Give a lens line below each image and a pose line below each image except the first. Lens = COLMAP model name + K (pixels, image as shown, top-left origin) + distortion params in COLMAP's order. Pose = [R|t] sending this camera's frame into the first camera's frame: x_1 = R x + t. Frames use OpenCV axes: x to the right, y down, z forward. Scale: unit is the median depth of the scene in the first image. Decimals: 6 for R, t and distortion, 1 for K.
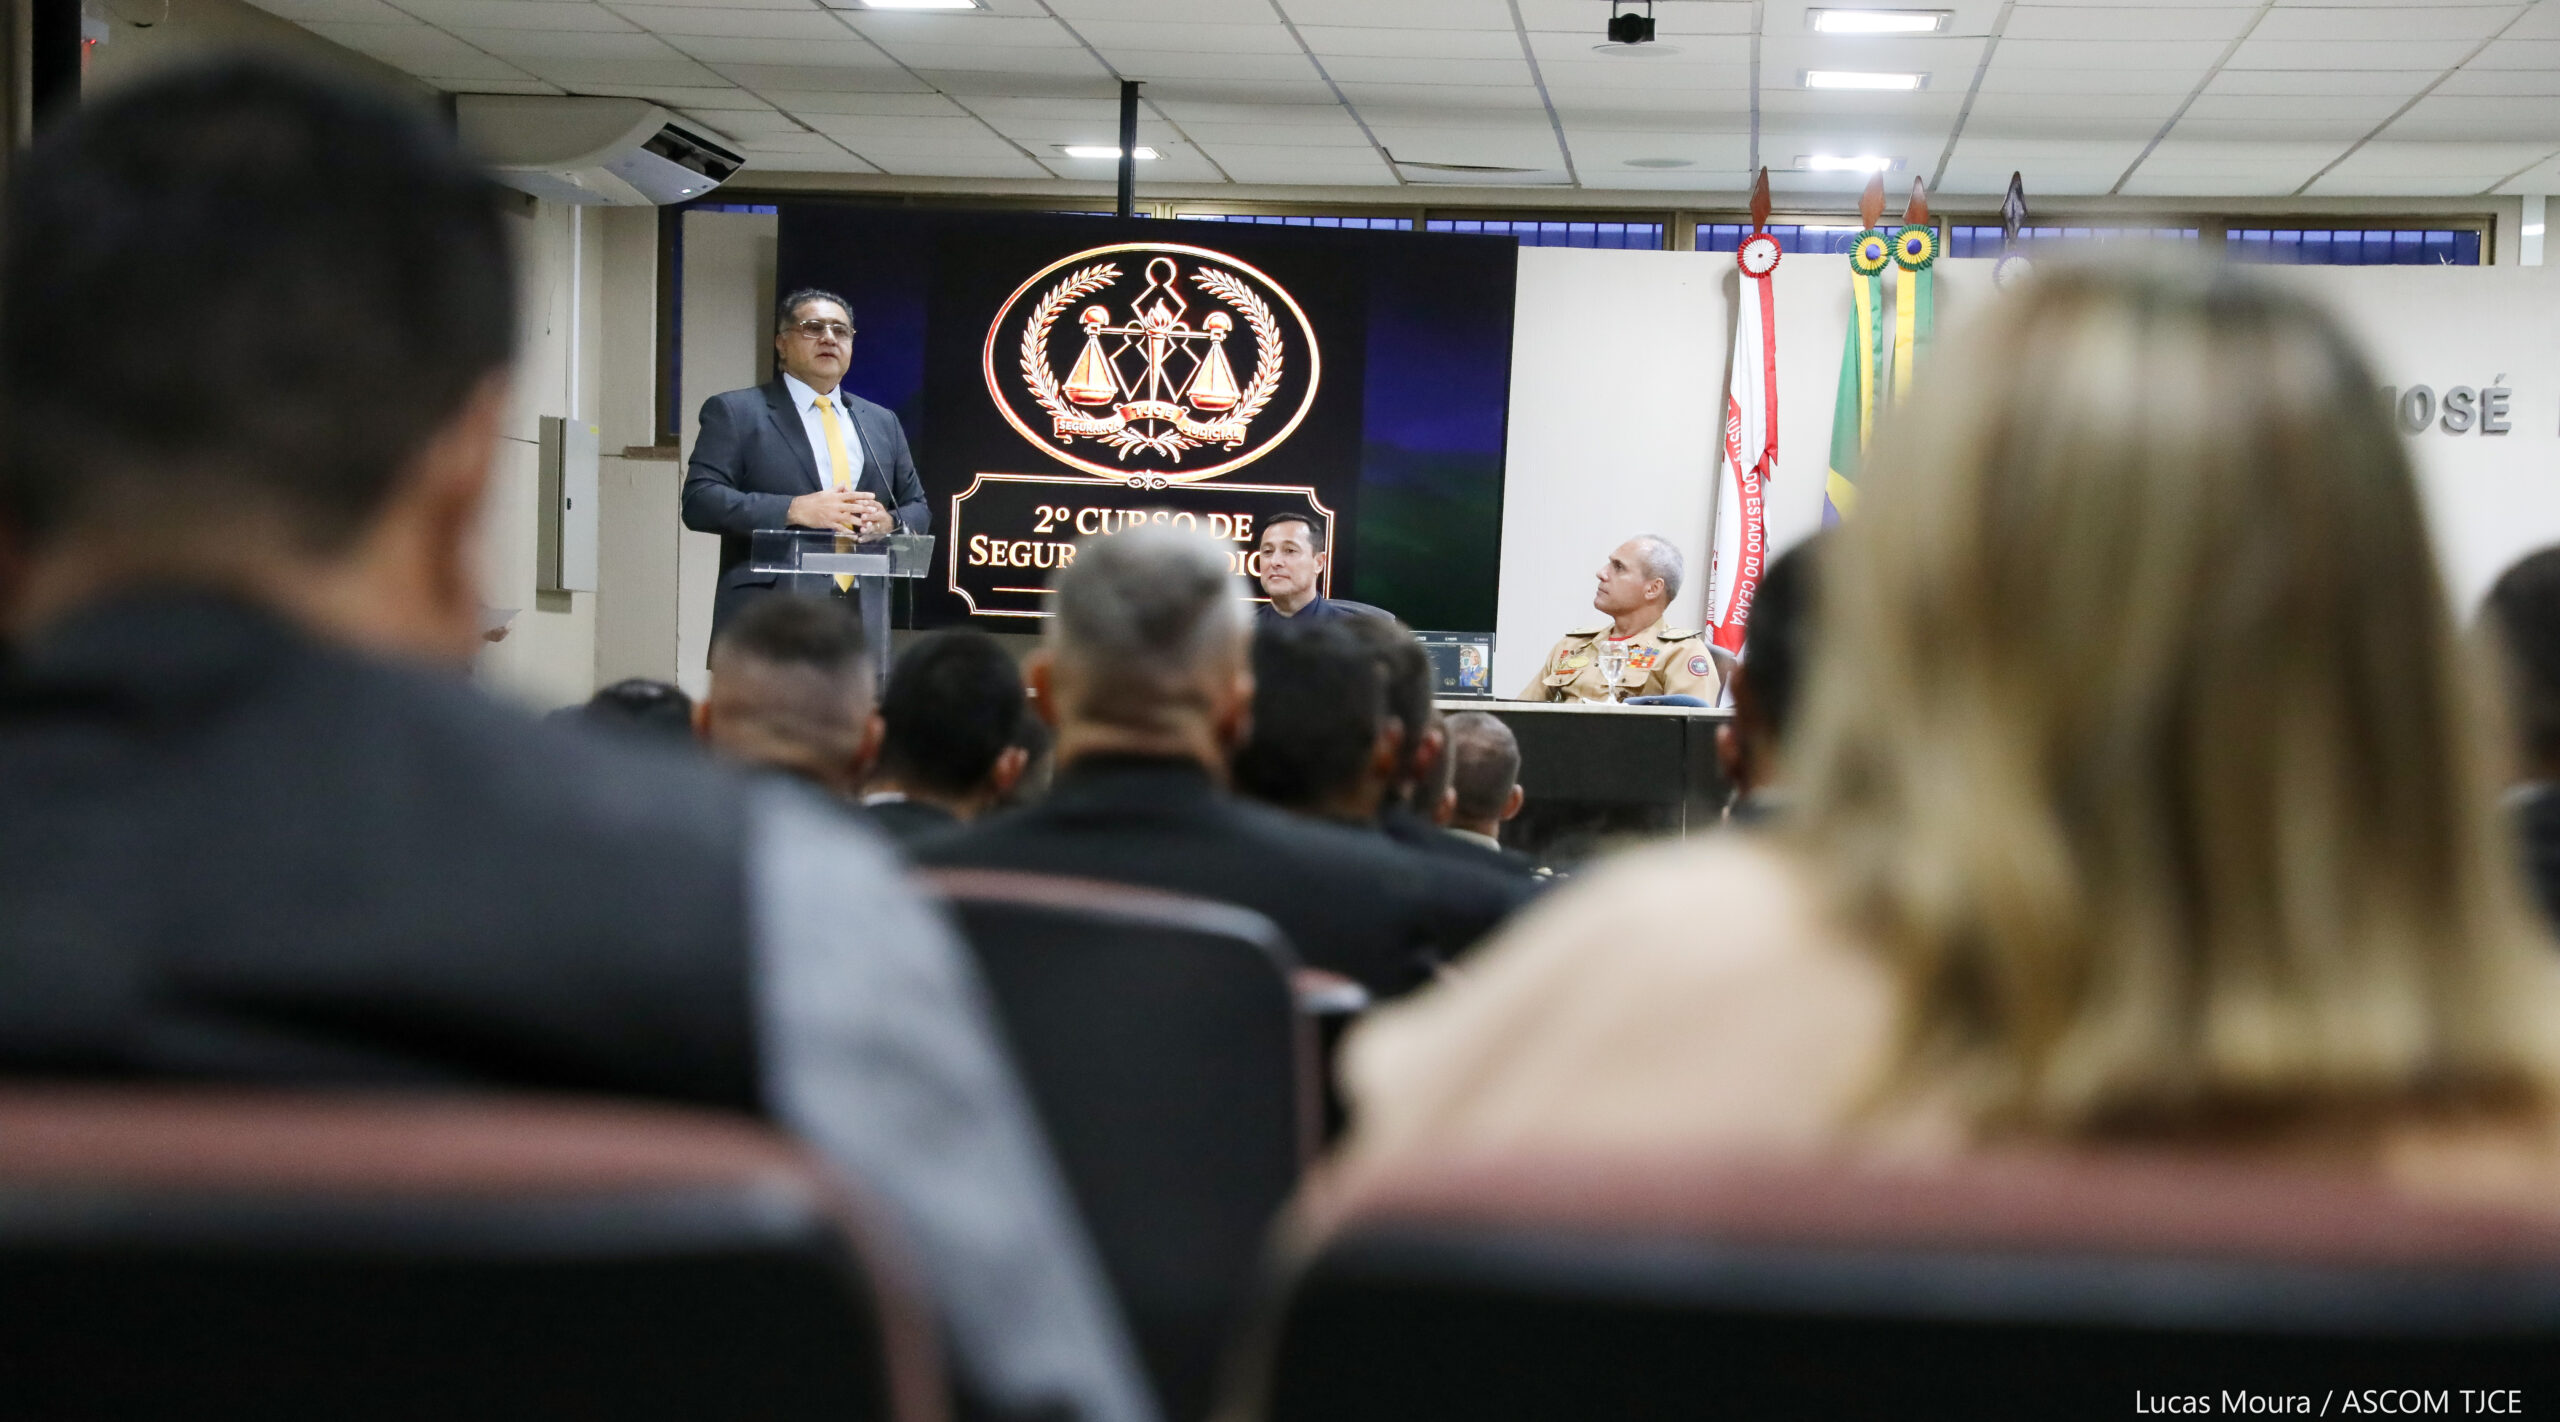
lens RADIAL K [[4722.0, 0, 1339.8], [0, 4722.0, 717.6], [0, 0, 1]] dist [0.264266, -0.060627]
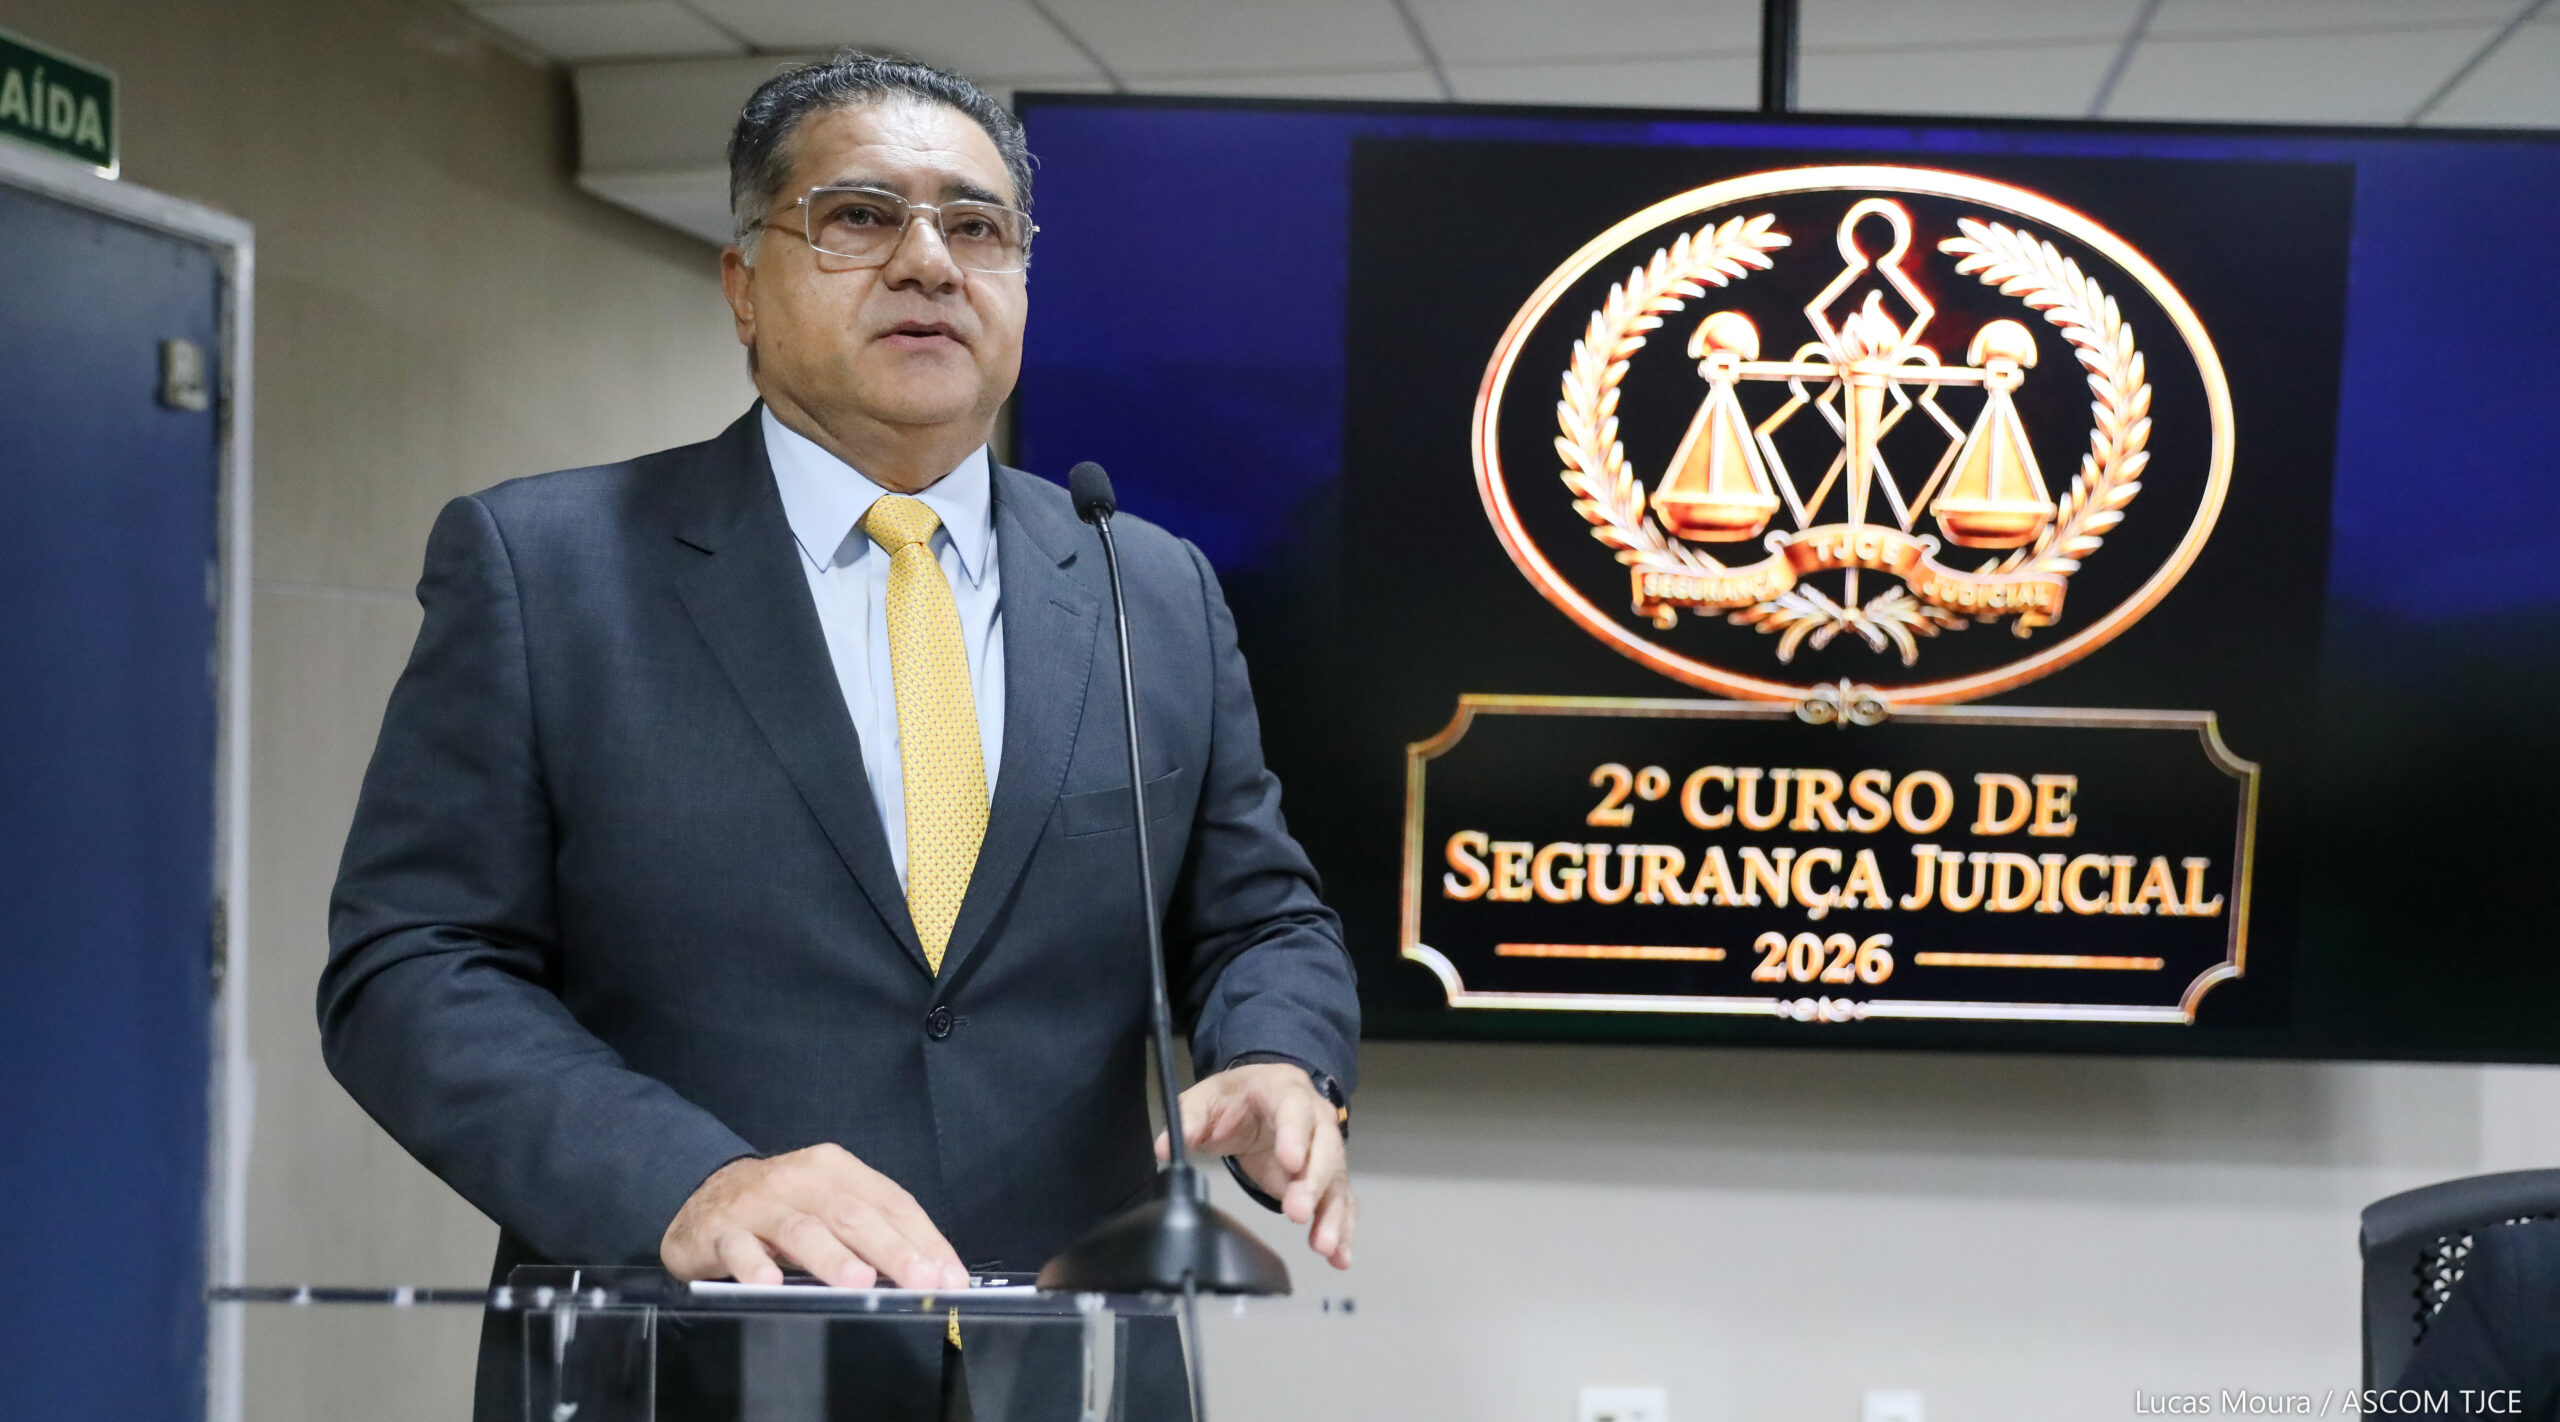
lens RADIAL K [[2588.9, 0, 1280.0], [0, 2588.9, 711.0], [0, 0, 1]] dist [-0.020901, -0.010152]
pose [[0.992854, -0.013758, -0.118542, -0.064641], [0.012739, 0.999875, -0.009345, -0.048038], [0.118655, 0.007768, 0.992905, 0.752691]]
